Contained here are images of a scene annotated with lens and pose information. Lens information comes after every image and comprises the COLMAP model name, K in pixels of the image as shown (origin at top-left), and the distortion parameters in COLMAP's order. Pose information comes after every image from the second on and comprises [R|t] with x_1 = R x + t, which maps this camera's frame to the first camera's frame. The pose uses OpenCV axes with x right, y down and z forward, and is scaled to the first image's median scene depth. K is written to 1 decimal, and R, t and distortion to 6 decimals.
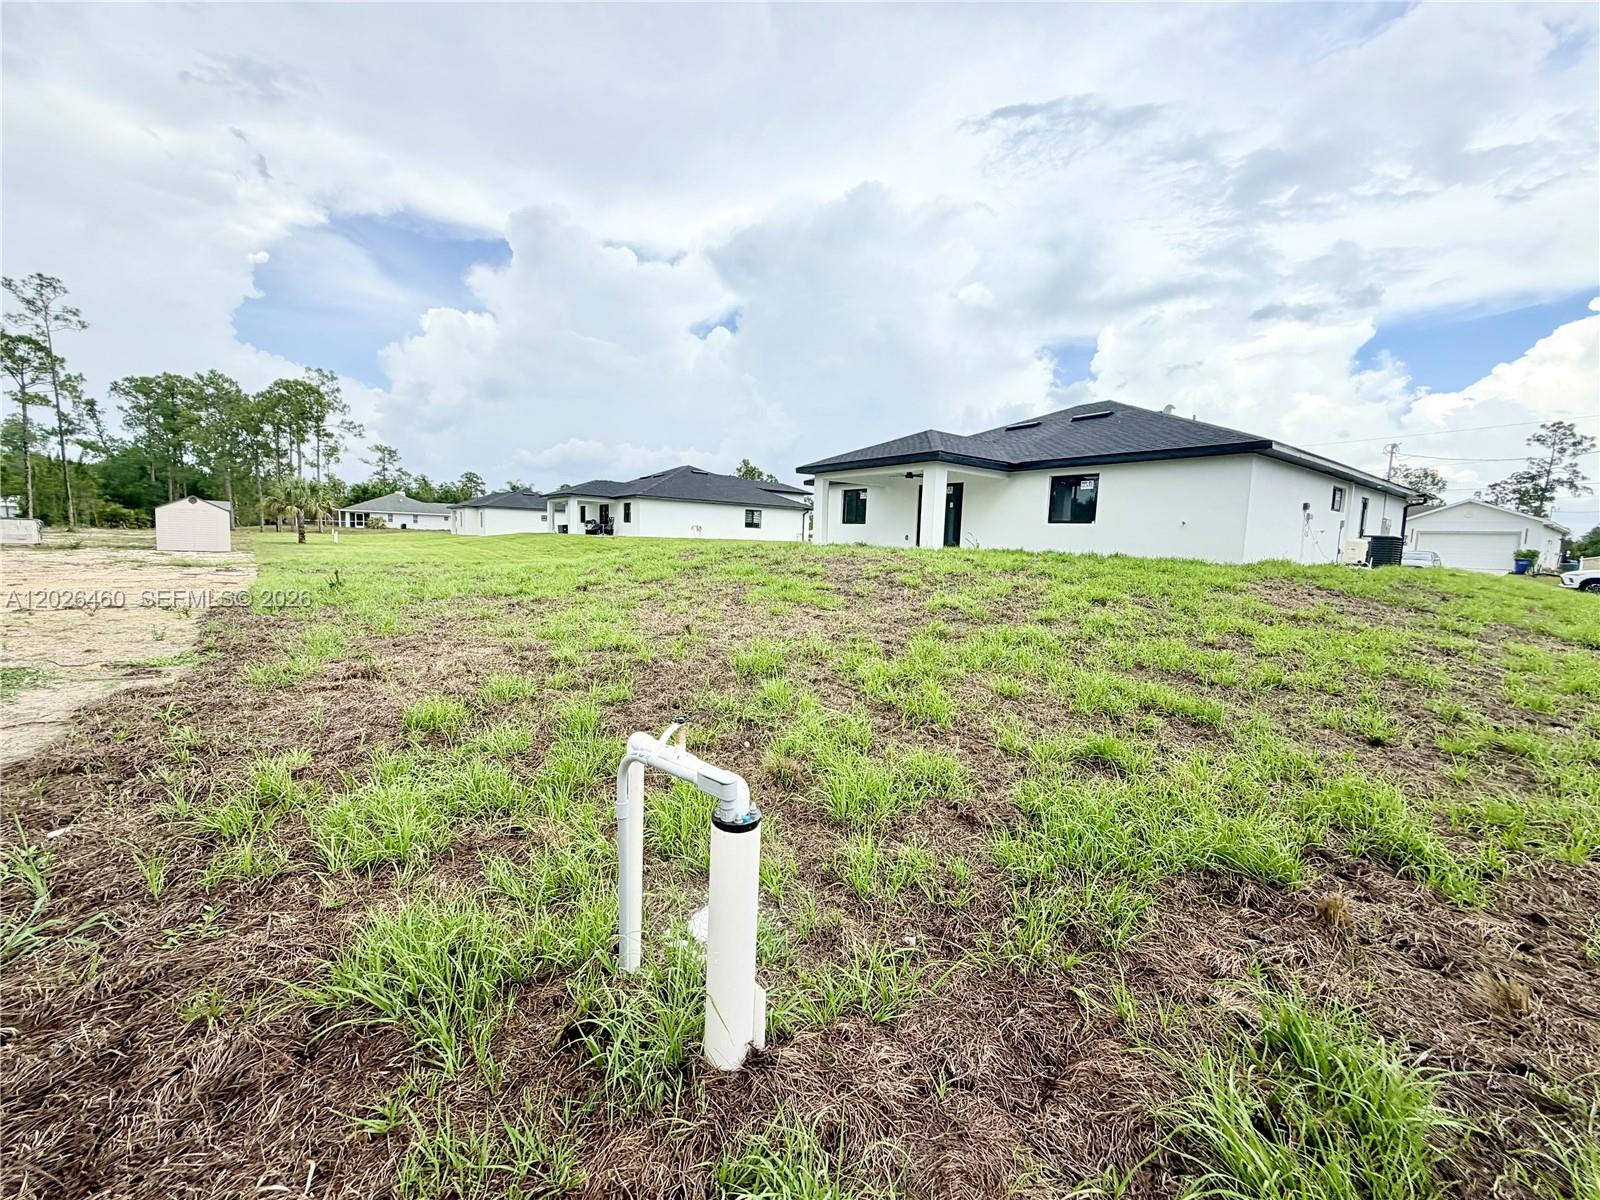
lens RADIAL K [[652.0, 0, 801.9], [0, 652.0, 605.2], [0, 0, 1]] dist [0.036312, -0.012691]
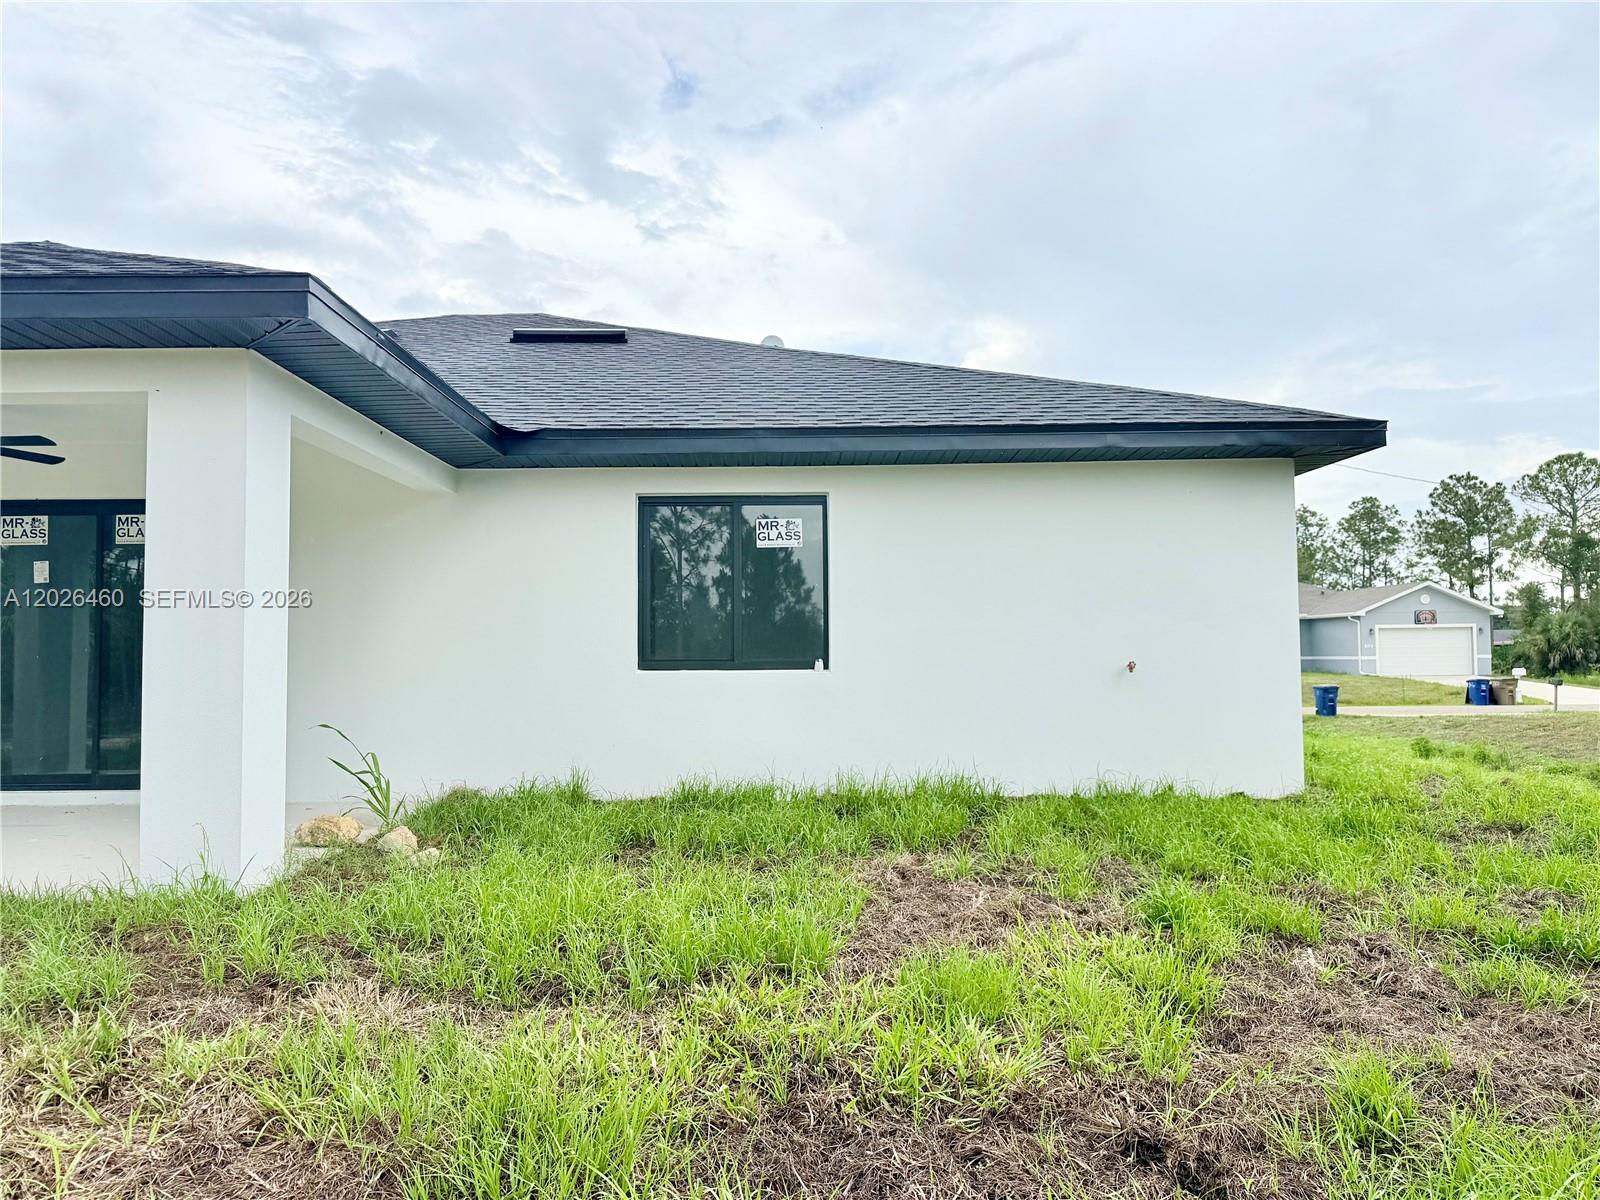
lens RADIAL K [[1153.1, 0, 800.0], [0, 1153.1, 600.0], [0, 0, 1]] dist [-0.057443, 0.000013]
pose [[0.578274, 0.002700, 0.815838, 0.012879], [0.114391, 0.989848, -0.084358, -0.032617], [-0.807783, 0.142107, 0.572094, 0.208850]]
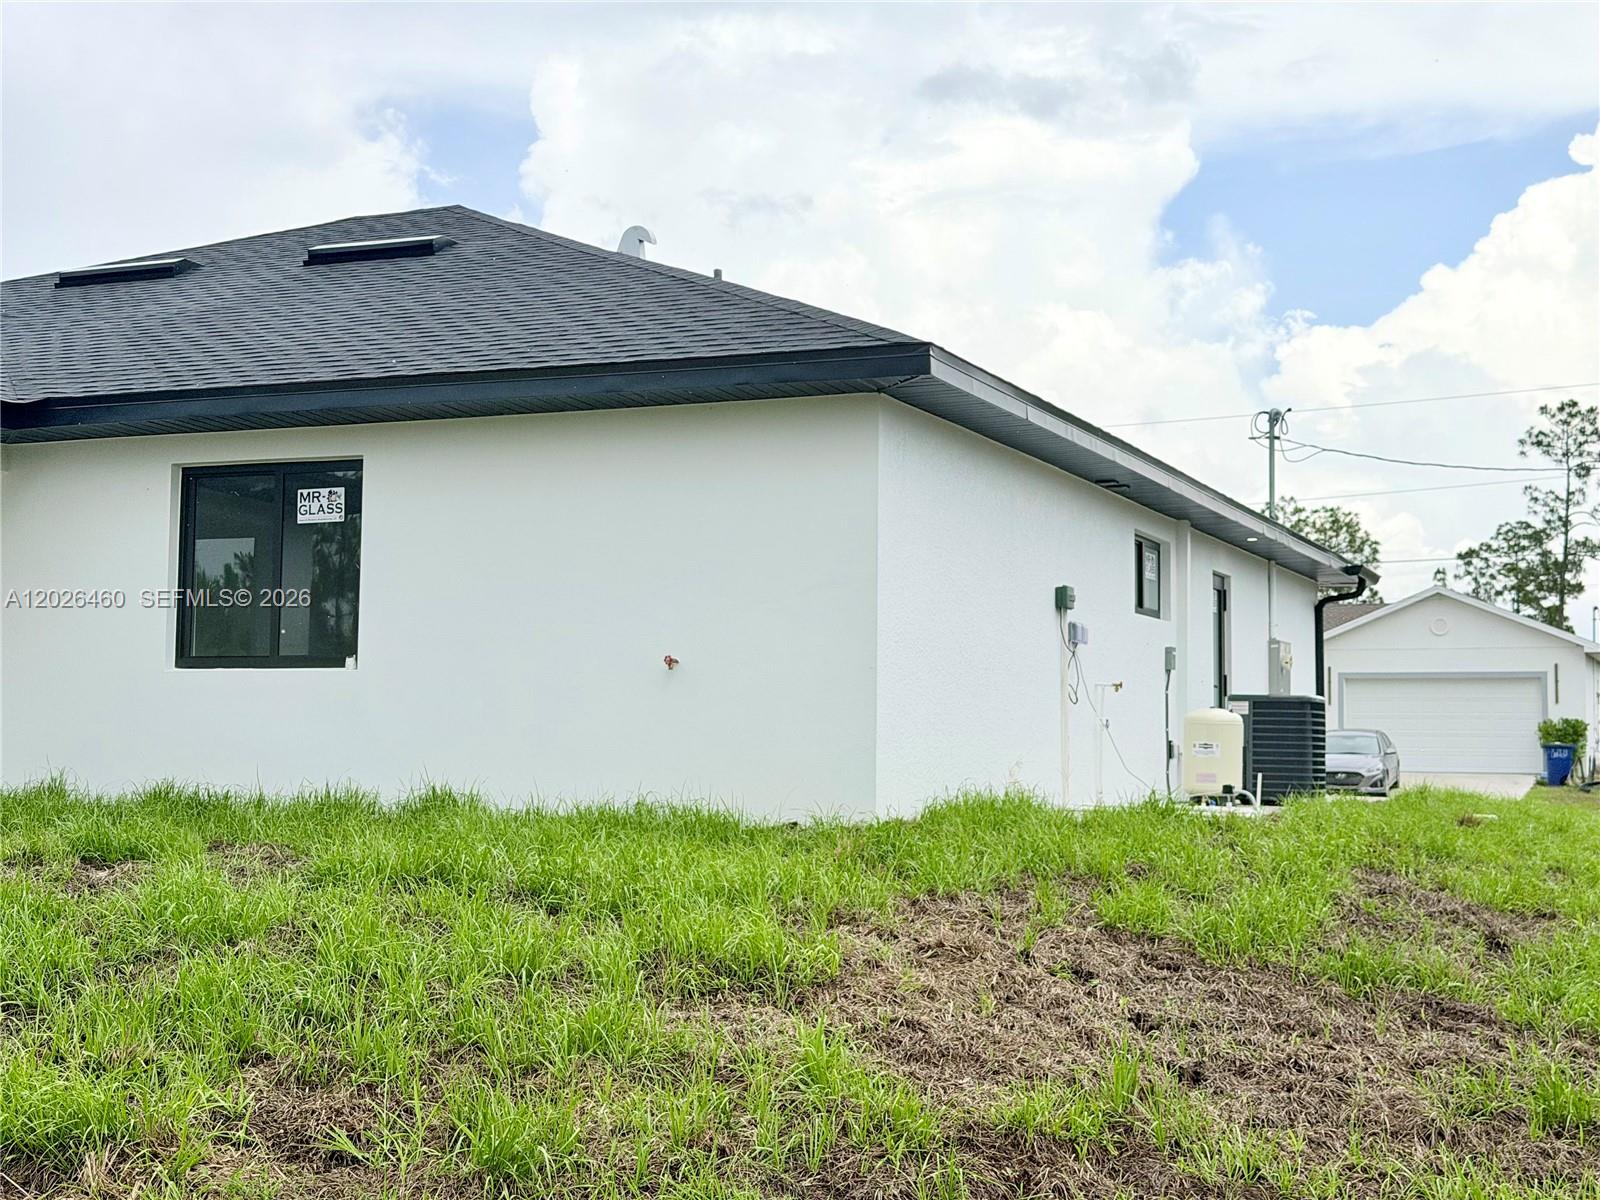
lens RADIAL K [[2209.7, 0, 800.0], [0, 2209.7, 600.0], [0, 0, 1]] dist [0.097974, 0.045058]
pose [[0.871968, 0.001207, 0.489561, 0.056162], [0.072956, 0.988510, -0.132380, -0.008745], [-0.484096, 0.151148, 0.861862, 0.067471]]
